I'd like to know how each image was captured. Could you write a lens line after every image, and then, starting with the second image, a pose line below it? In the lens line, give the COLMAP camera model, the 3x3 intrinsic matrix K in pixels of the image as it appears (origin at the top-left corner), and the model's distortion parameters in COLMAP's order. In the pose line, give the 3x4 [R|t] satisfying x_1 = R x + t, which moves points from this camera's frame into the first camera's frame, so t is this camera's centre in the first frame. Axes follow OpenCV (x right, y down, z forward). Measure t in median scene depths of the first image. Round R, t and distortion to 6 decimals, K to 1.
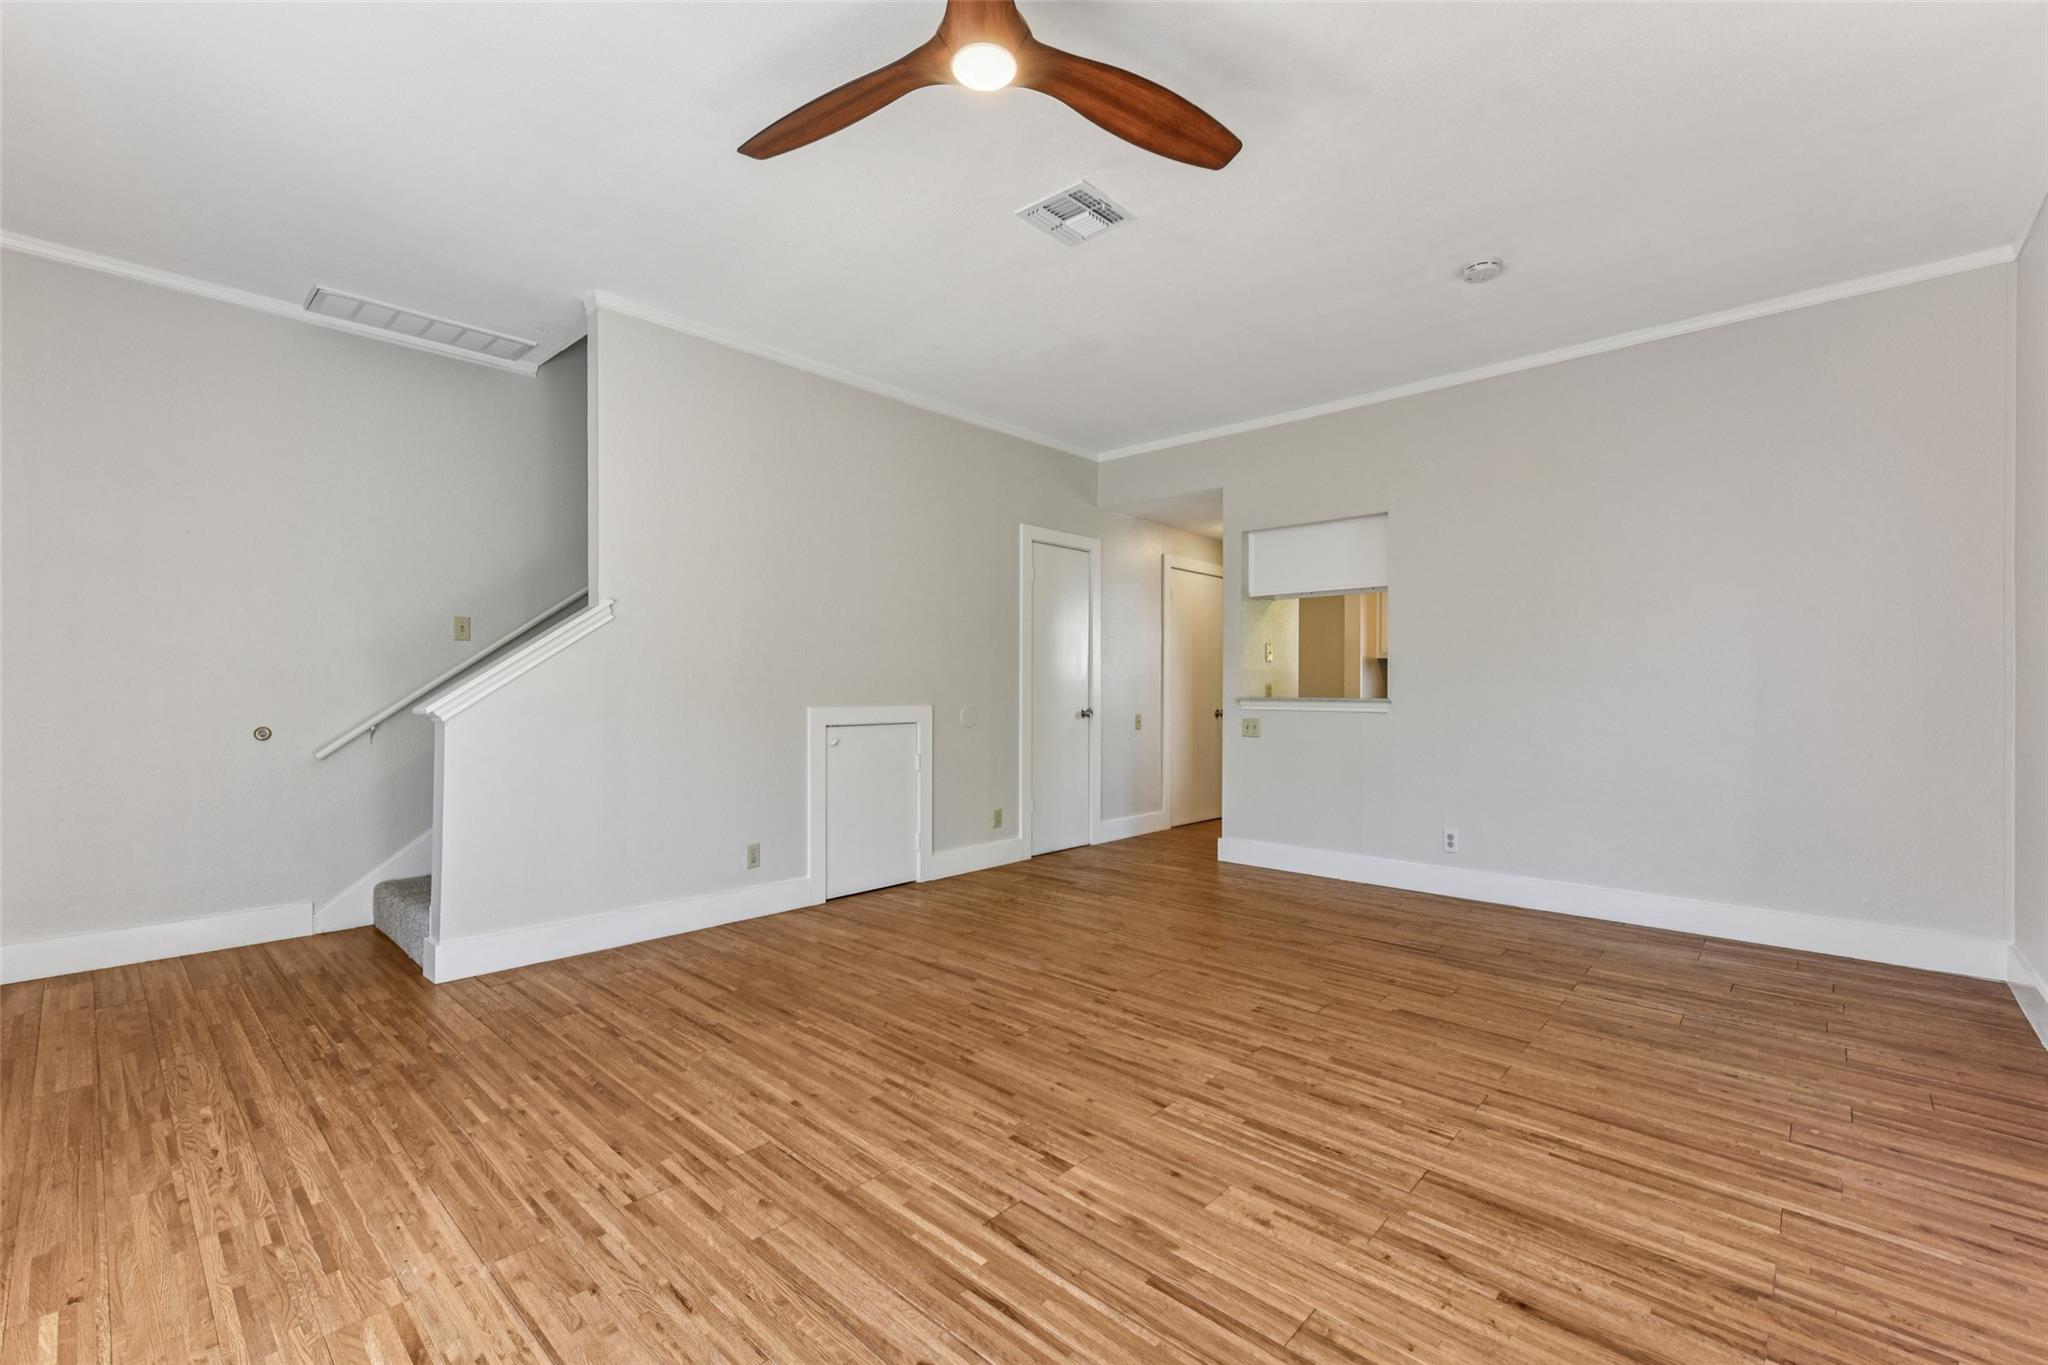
lens RADIAL K [[875.7, 0, 1029.6], [0, 875.7, 683.3], [0, 0, 1]] dist [-0.000215, -0.000680]
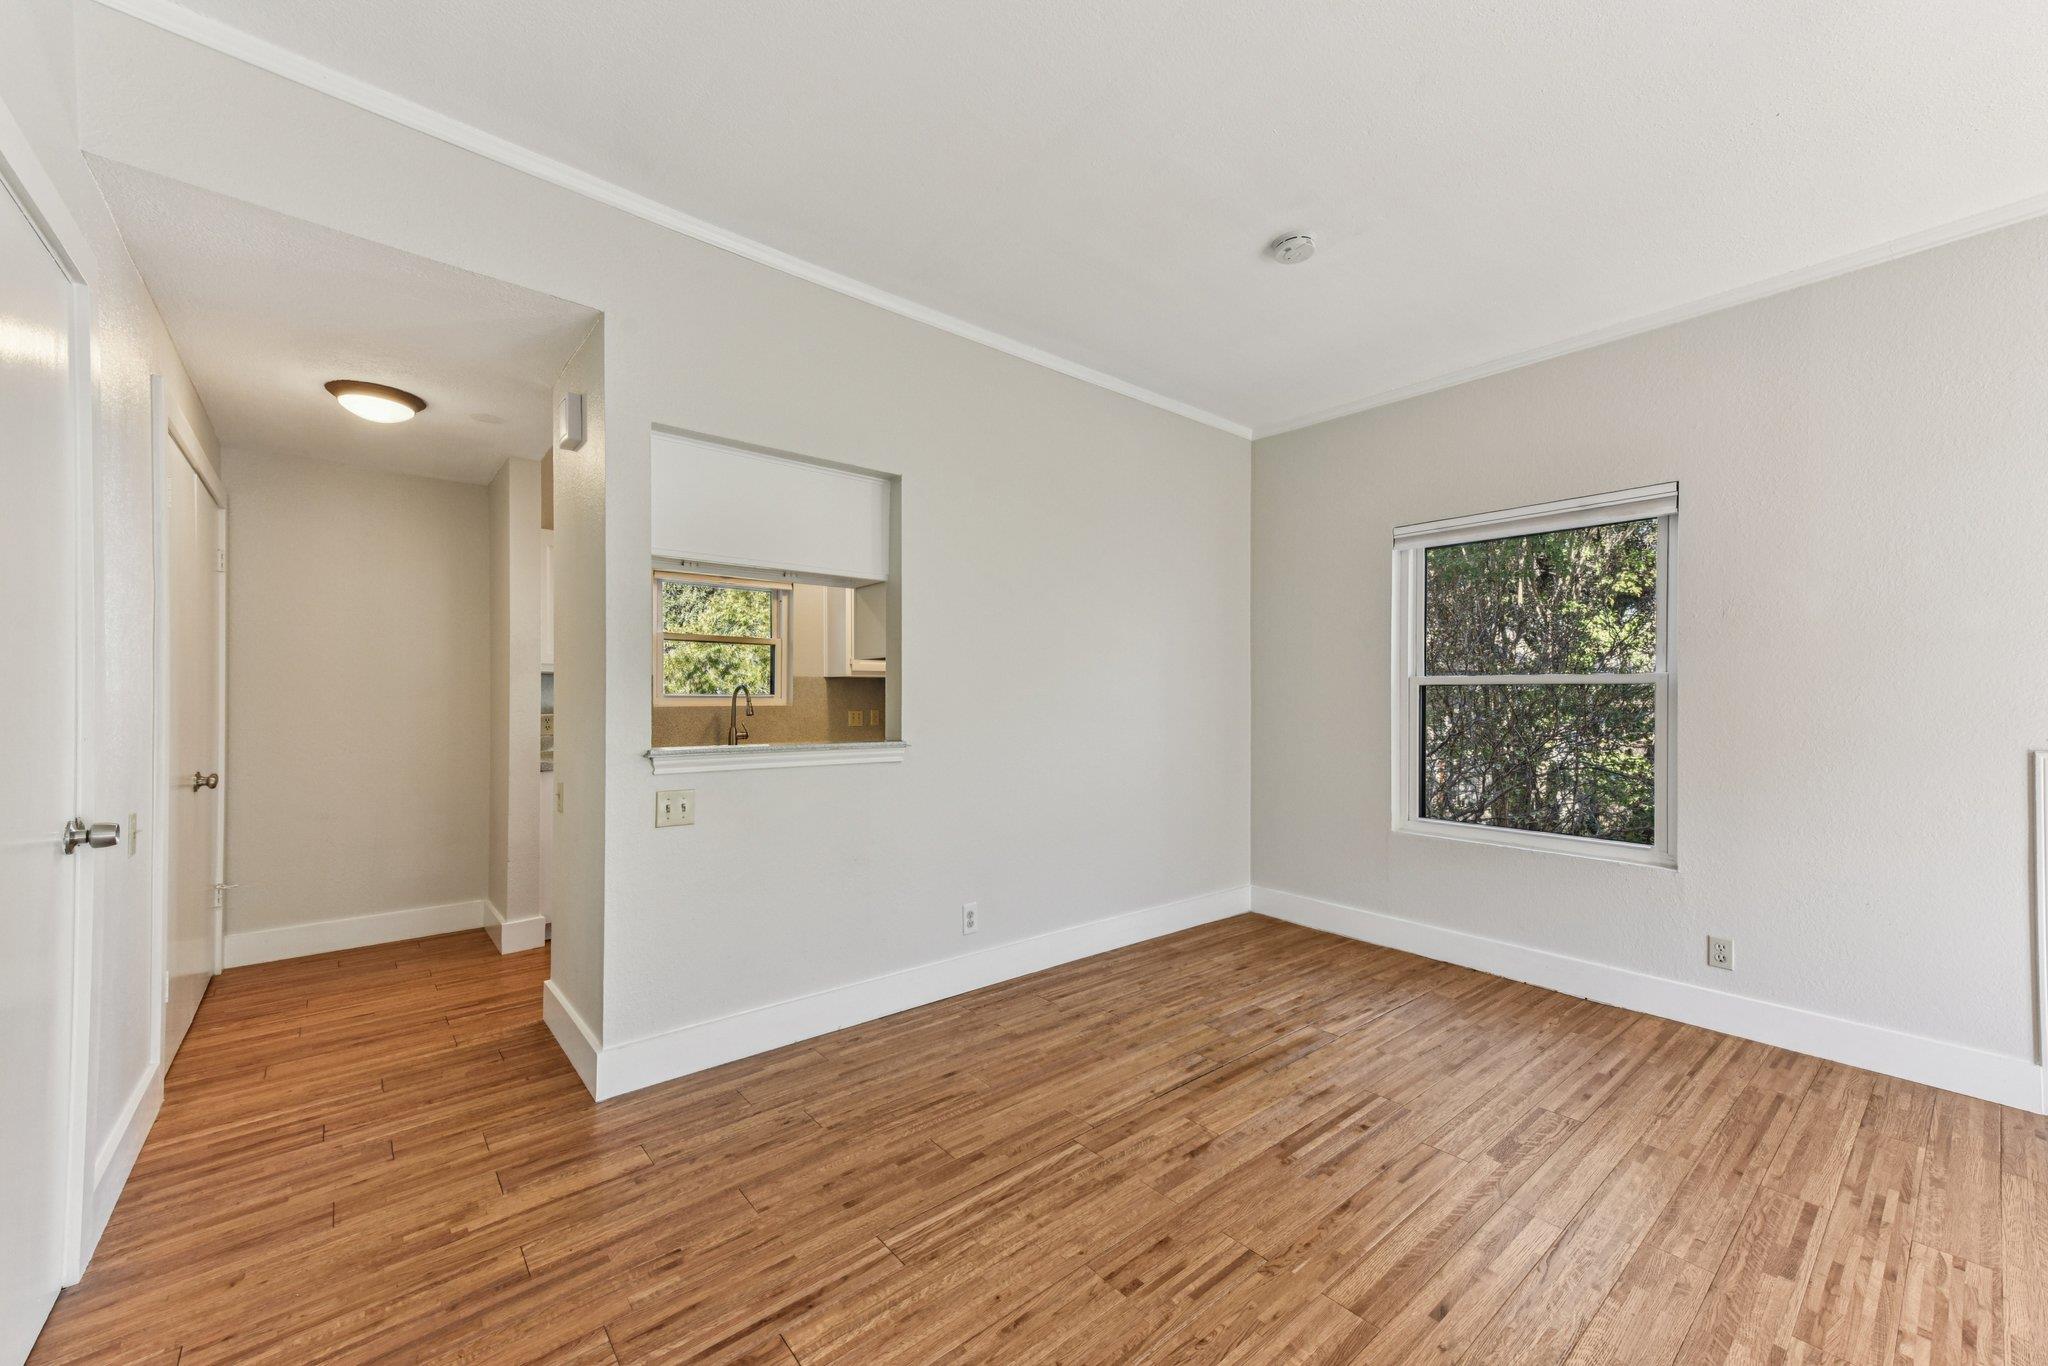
lens RADIAL K [[795.1, 0, 1030.6], [0, 795.1, 696.6], [0, 0, 1]] dist [0.024296, -0.000401]
pose [[0.128817, 0.000558, 0.991668, -0.353010], [-0.006477, 0.999979, 0.000279, -0.034072], [-0.991647, -0.006459, 0.128817, 1.350099]]
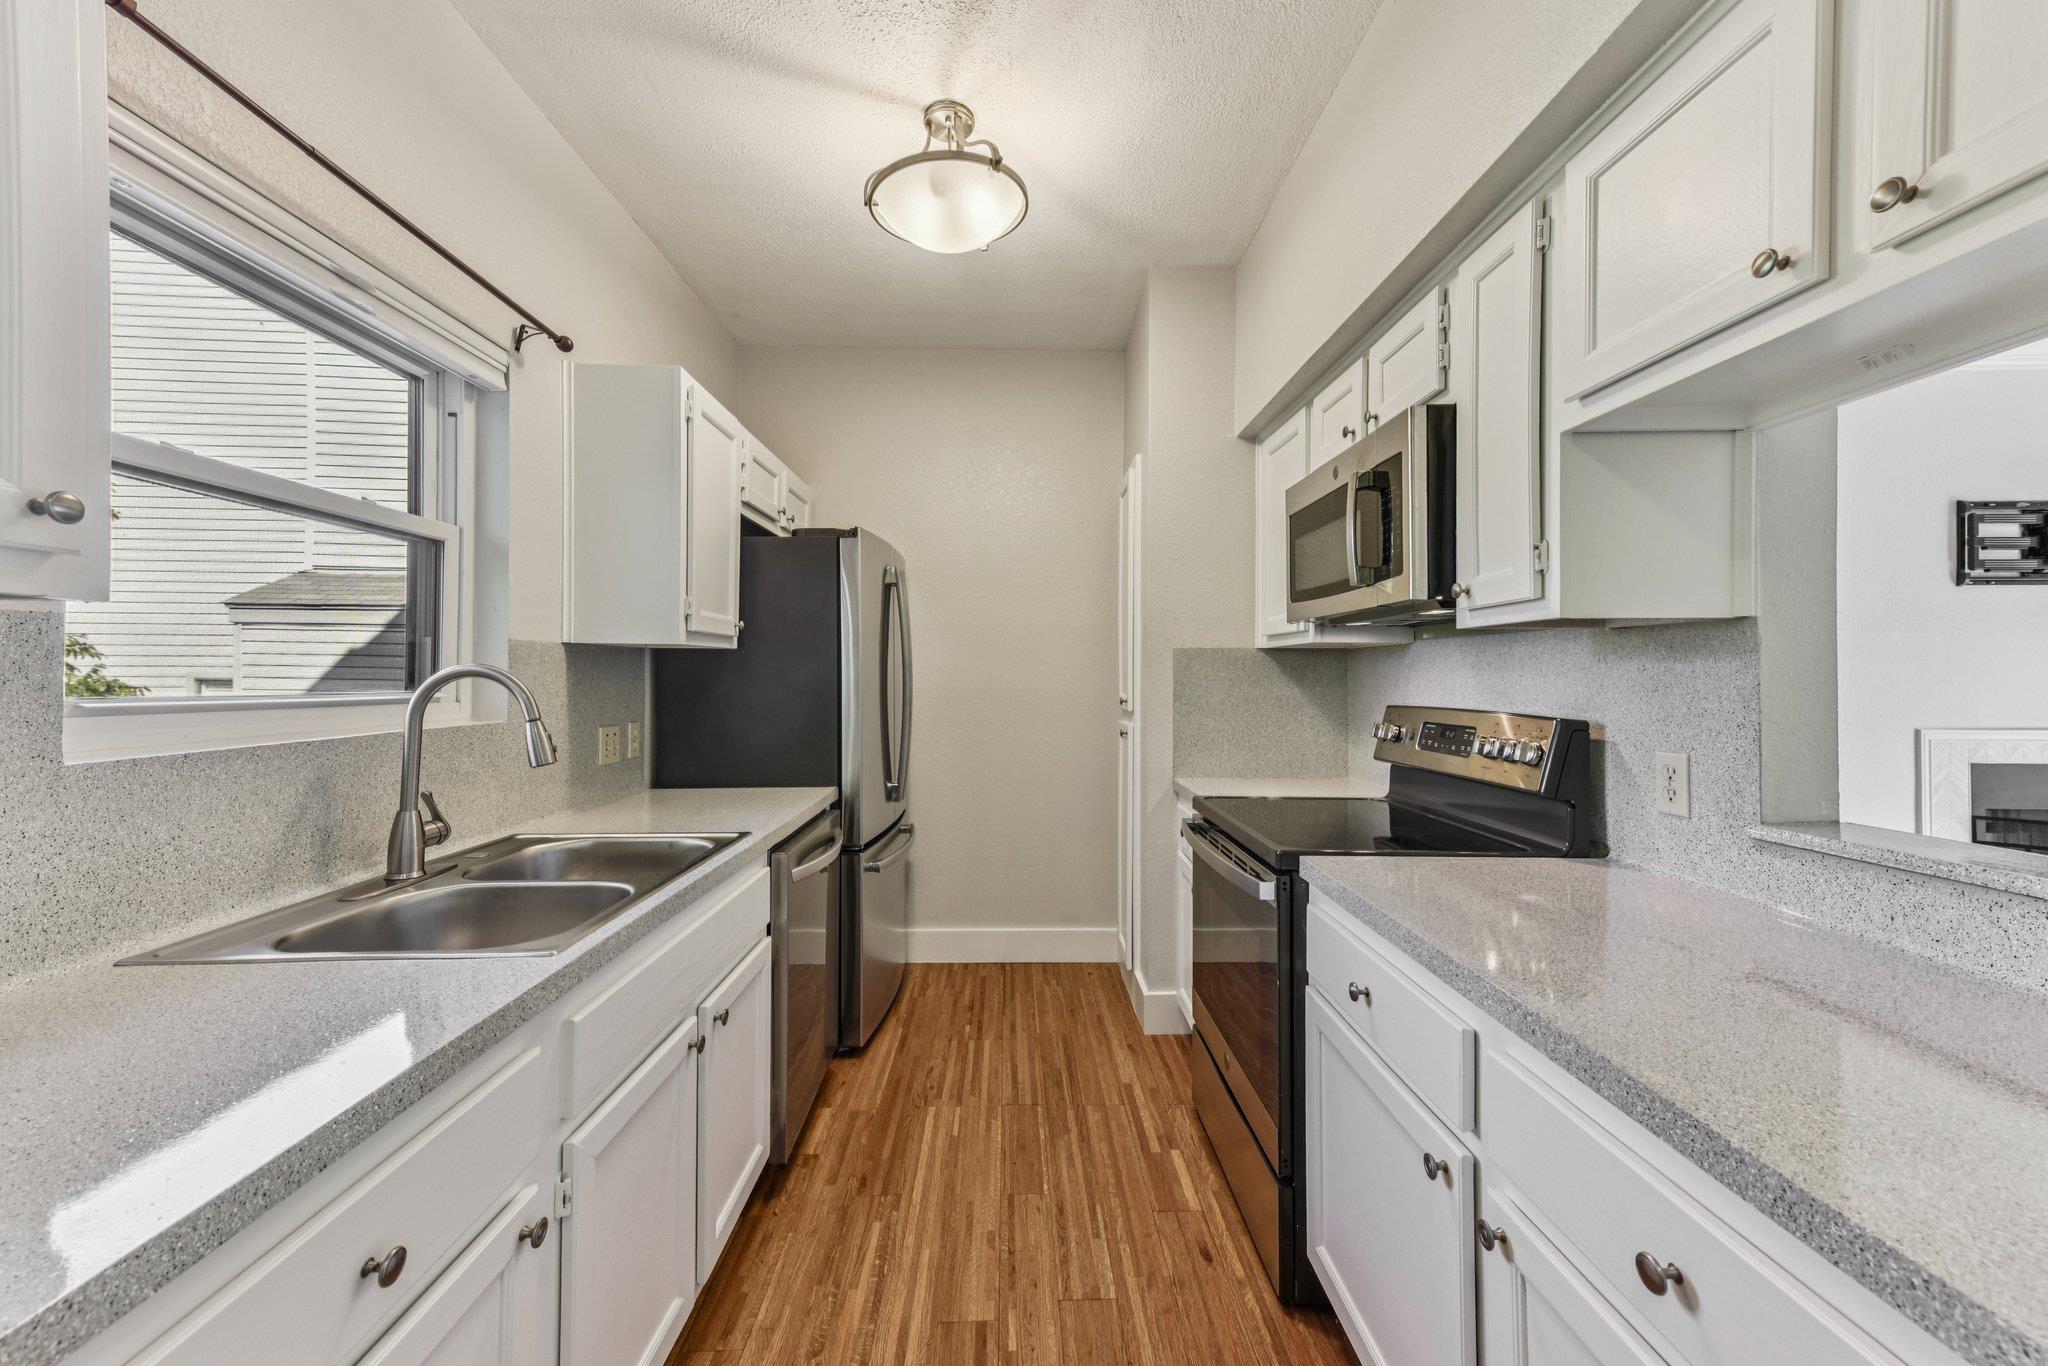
lens RADIAL K [[795.1, 0, 1018.7], [0, 795.1, 673.3], [0, 0, 1]] dist [0.024296, -0.000401]
pose [[-0.682411, 0.000546, 0.730968, 0.655570], [-0.008390, 0.999928, -0.008580, -0.046207], [-0.730920, -0.011988, -0.682357, 2.302037]]
